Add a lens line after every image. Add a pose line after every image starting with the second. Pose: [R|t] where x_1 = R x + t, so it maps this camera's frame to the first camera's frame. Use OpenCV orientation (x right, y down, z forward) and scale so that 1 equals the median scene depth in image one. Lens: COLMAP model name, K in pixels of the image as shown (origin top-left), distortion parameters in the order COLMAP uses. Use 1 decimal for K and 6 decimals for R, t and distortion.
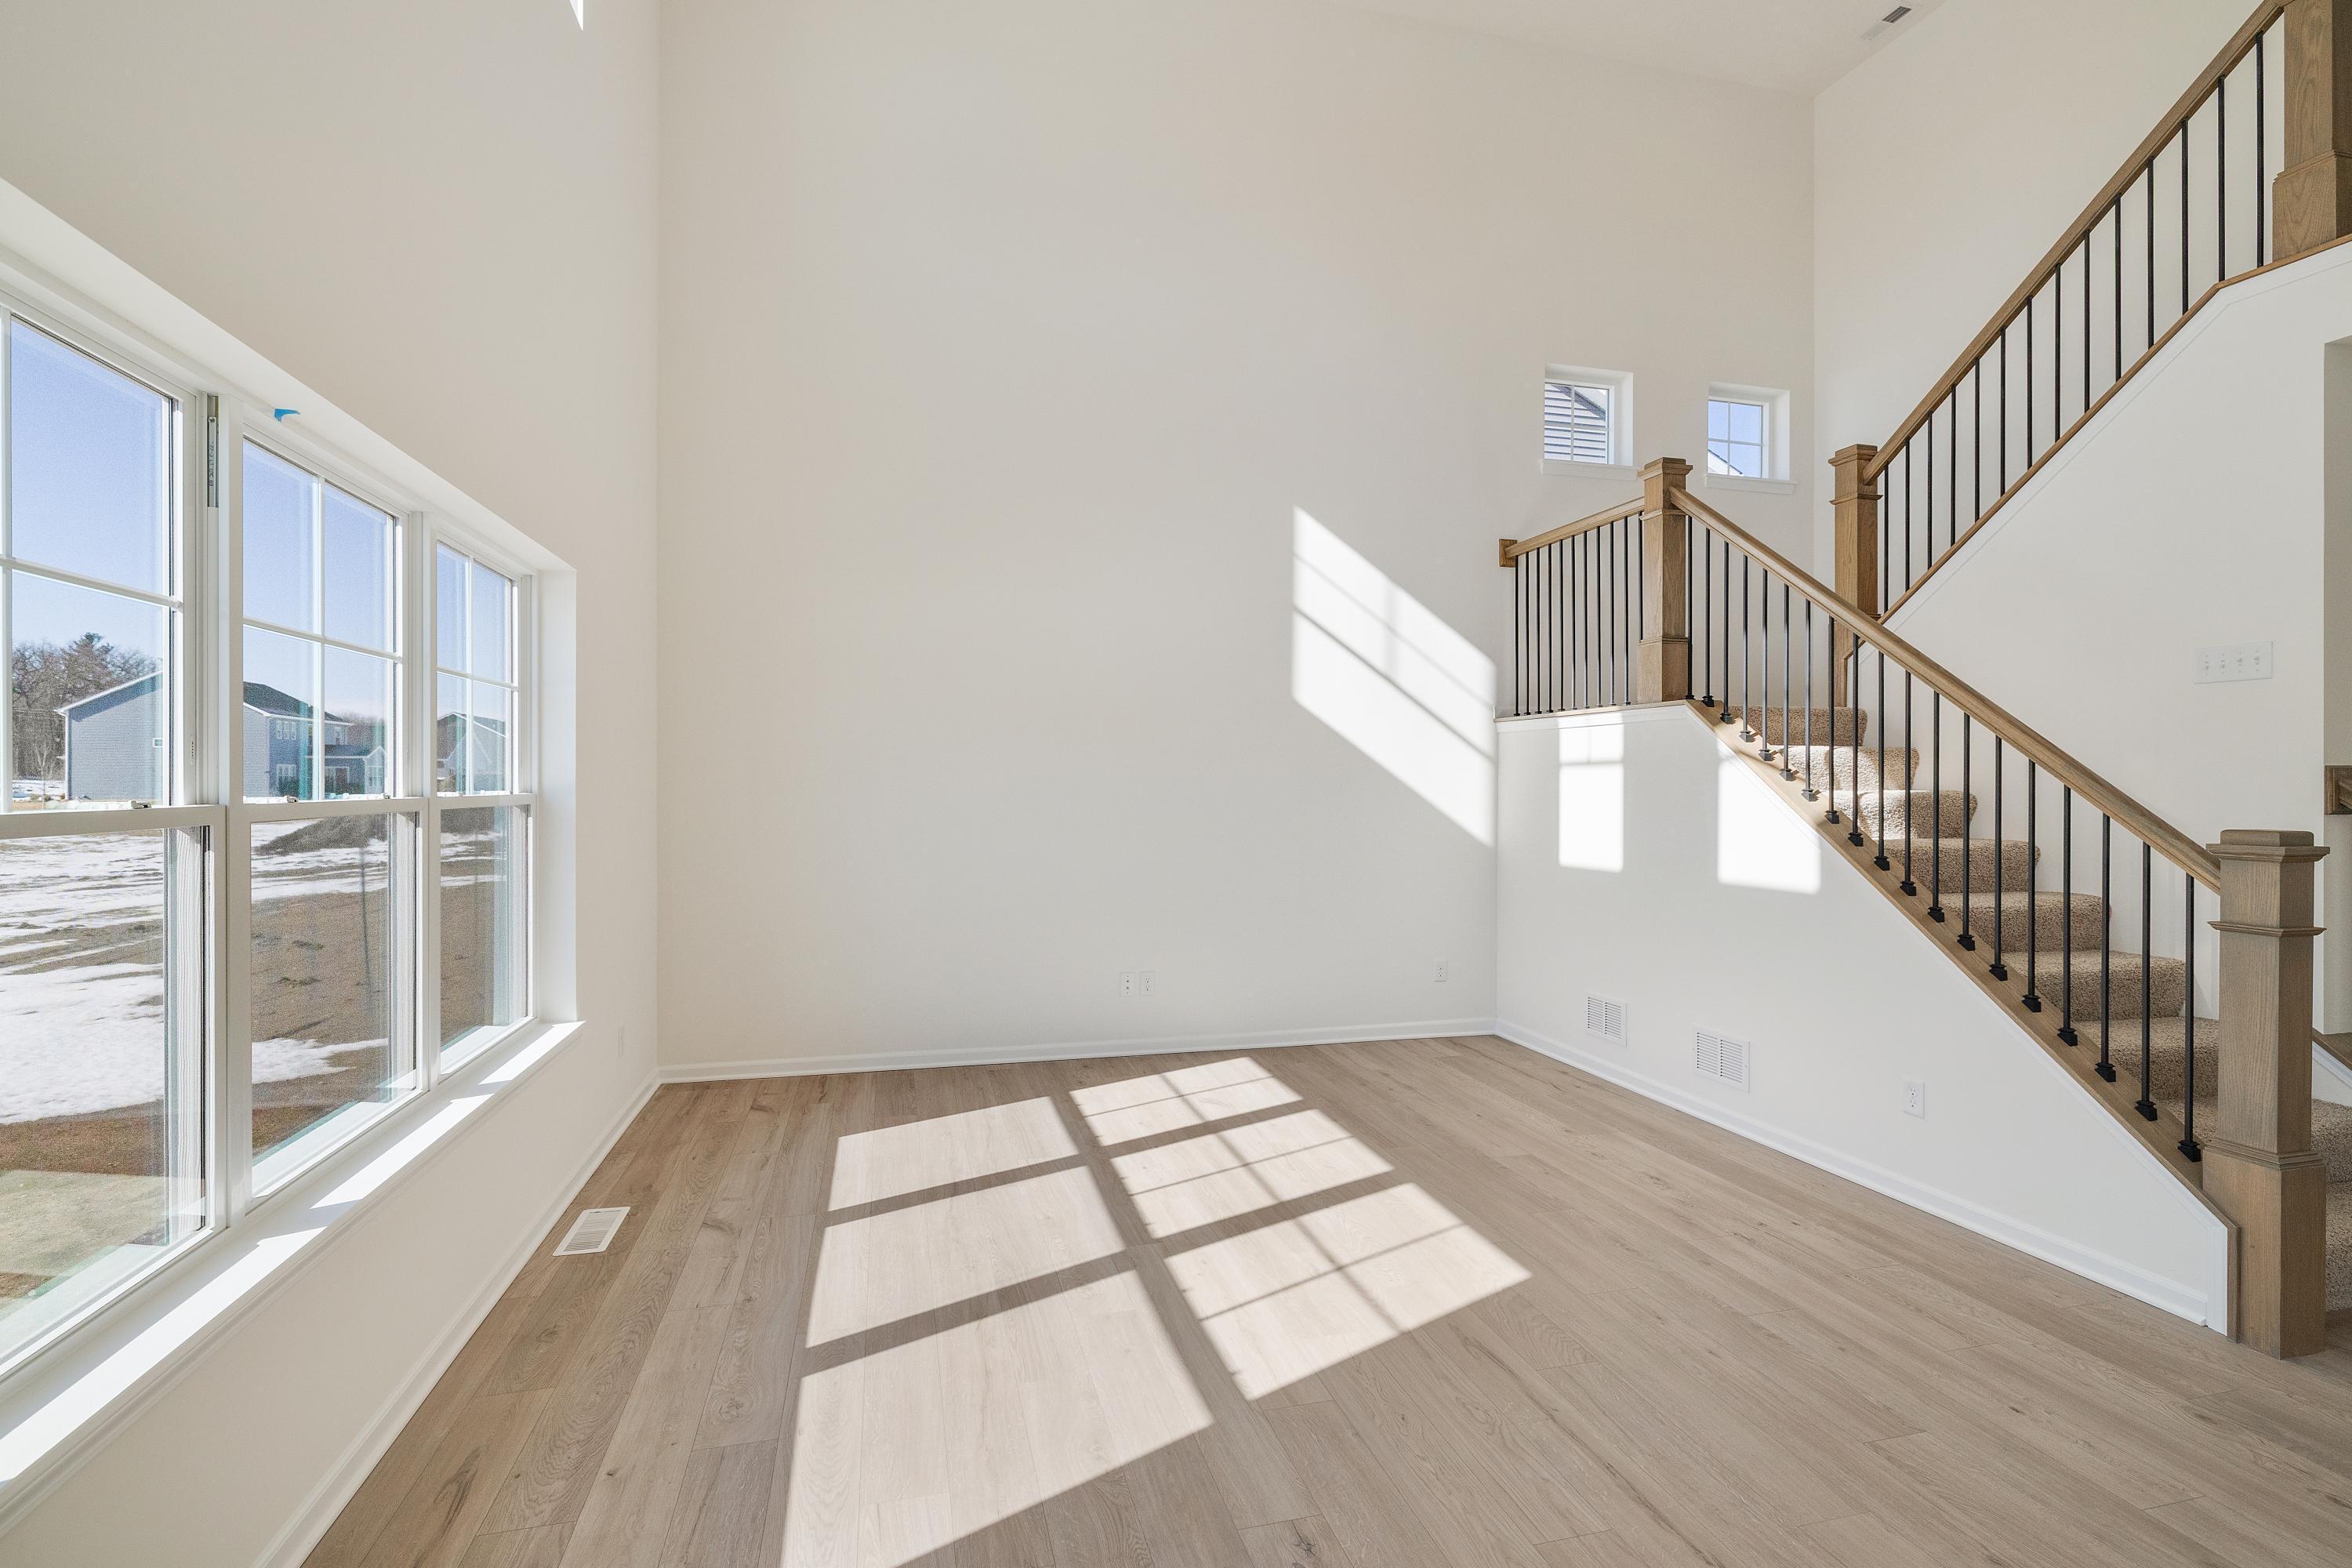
lens RADIAL K [[1085.0, 0, 1196.5], [0, 1085.0, 783.0], [0, 0, 1]] dist [-0.004256, -0.000278]
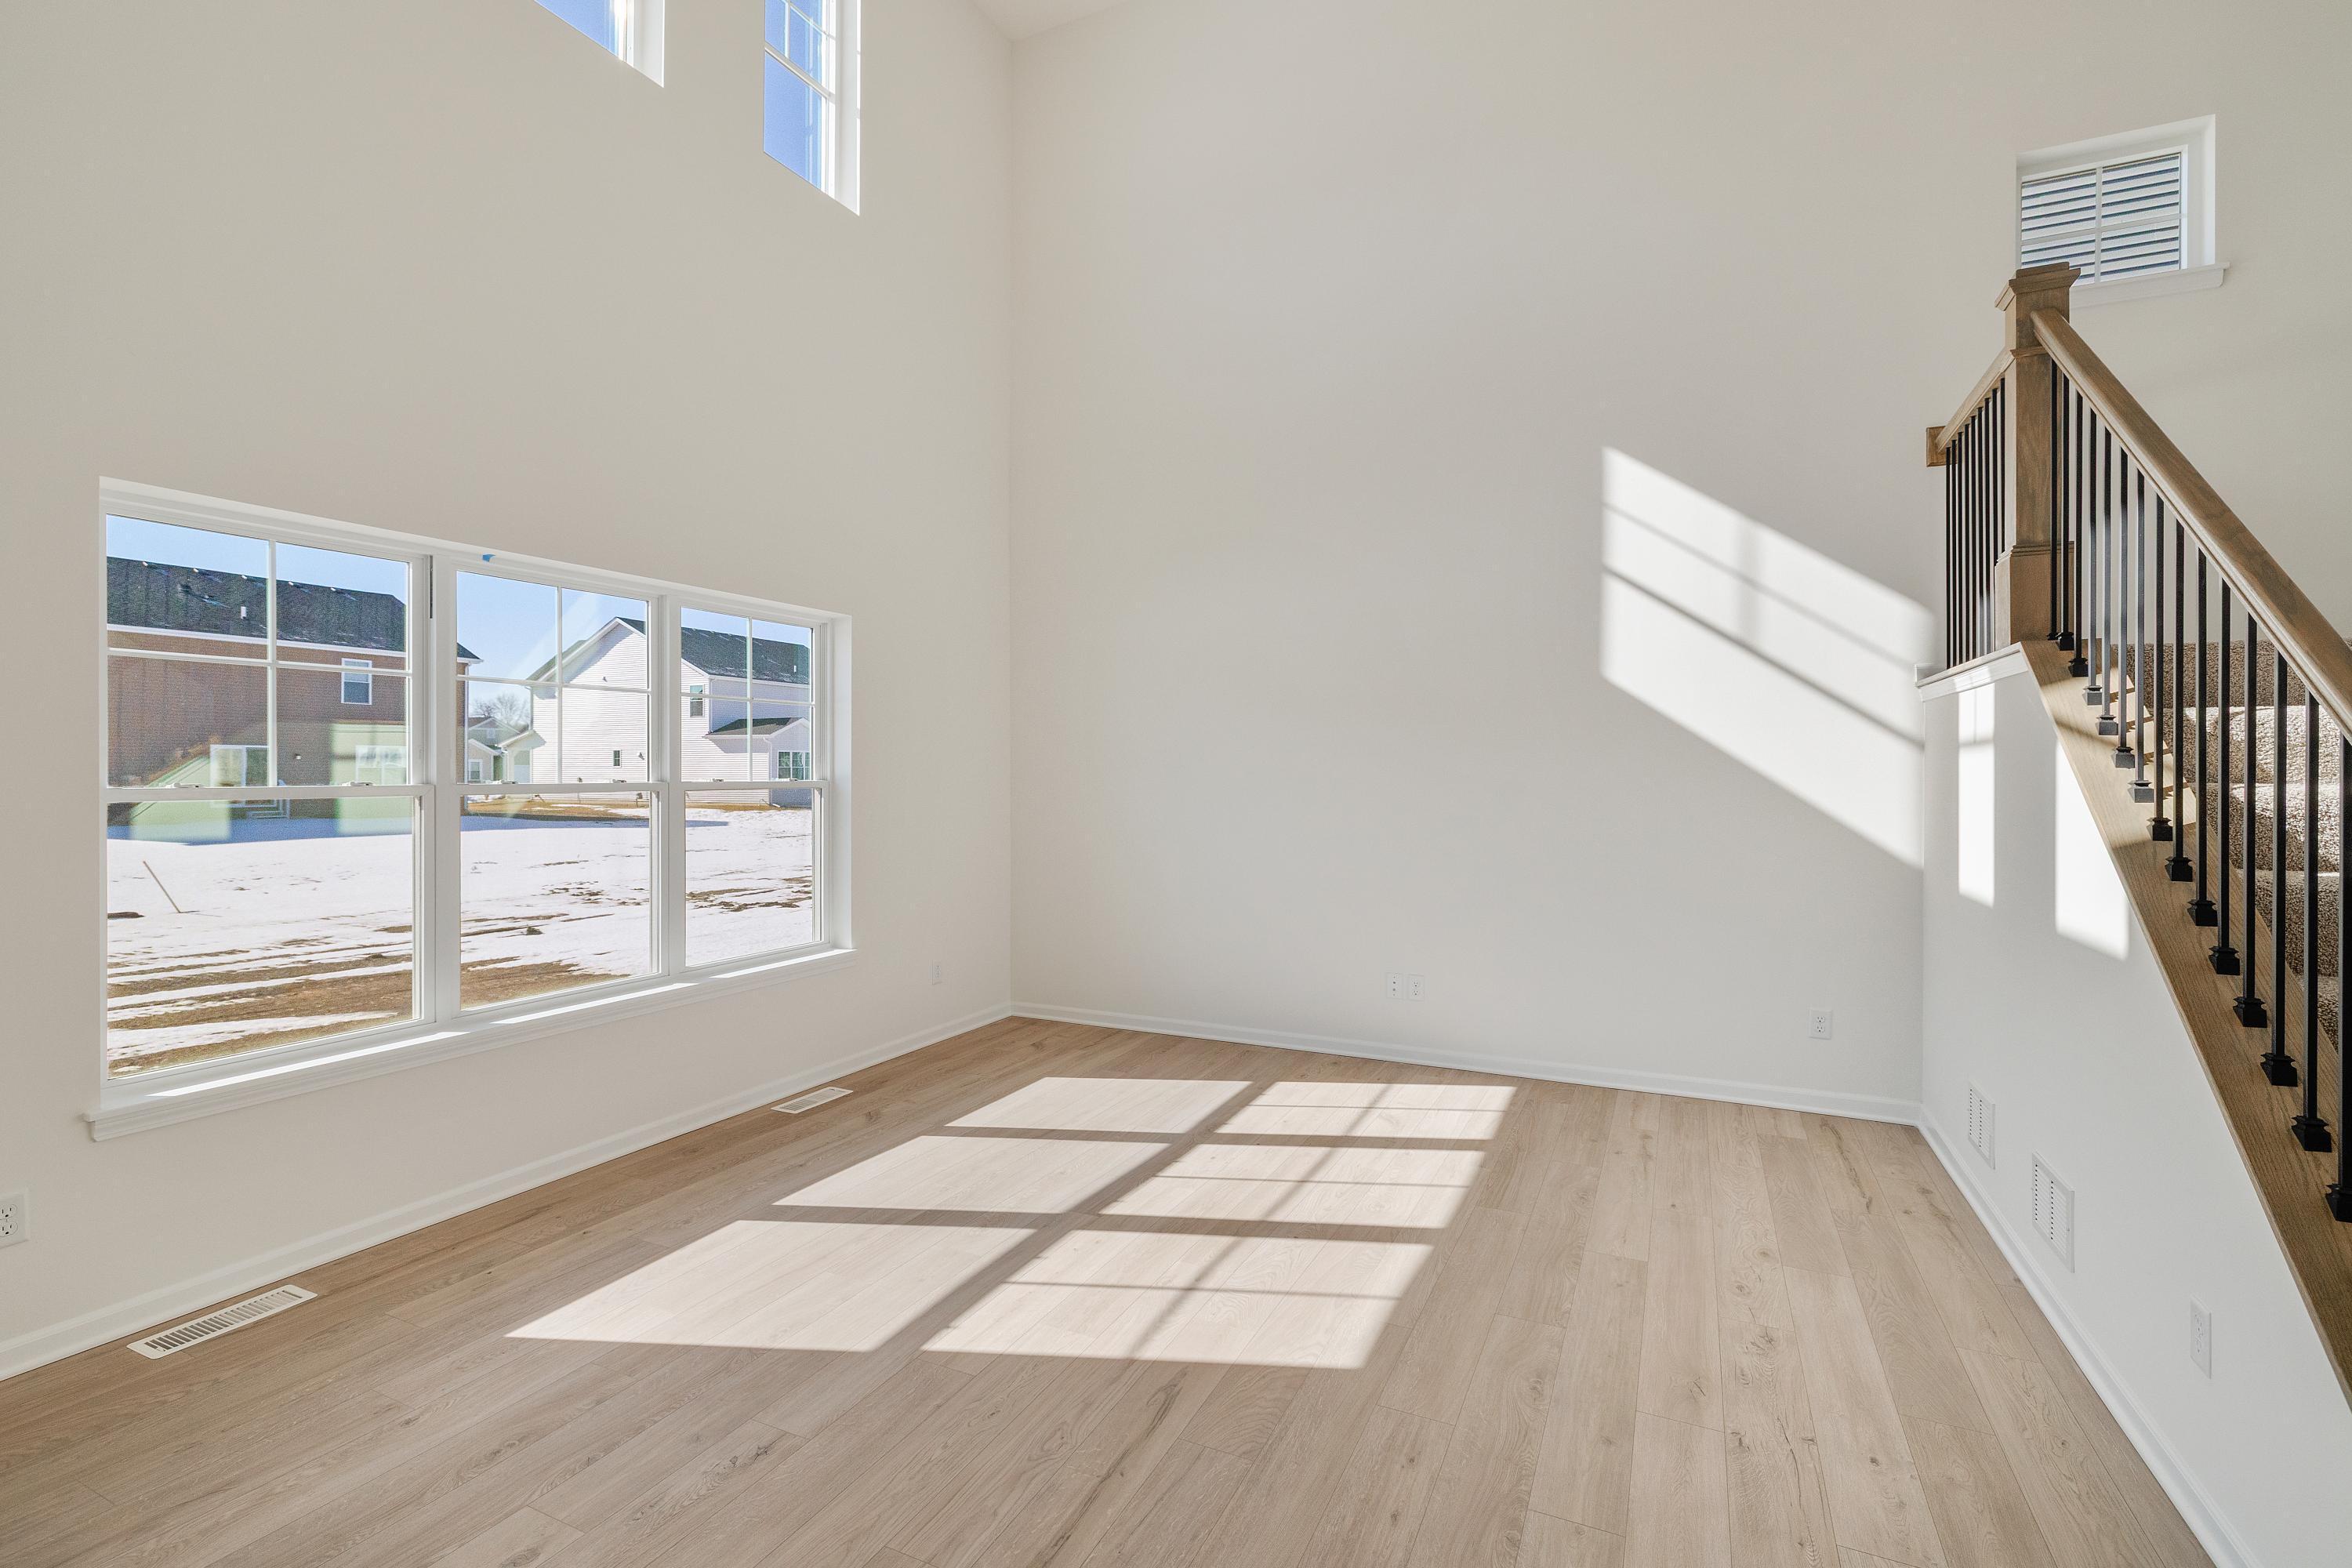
lens RADIAL K [[1085.0, 0, 1190.4], [0, 1085.0, 778.4], [0, 0, 1]] dist [-0.004256, -0.000278]
pose [[0.758115, 0.001218, -0.652120, 0.396282], [-0.002739, 0.999995, -0.001316, 0.003691], [0.652116, 0.002784, 0.758114, 0.151129]]
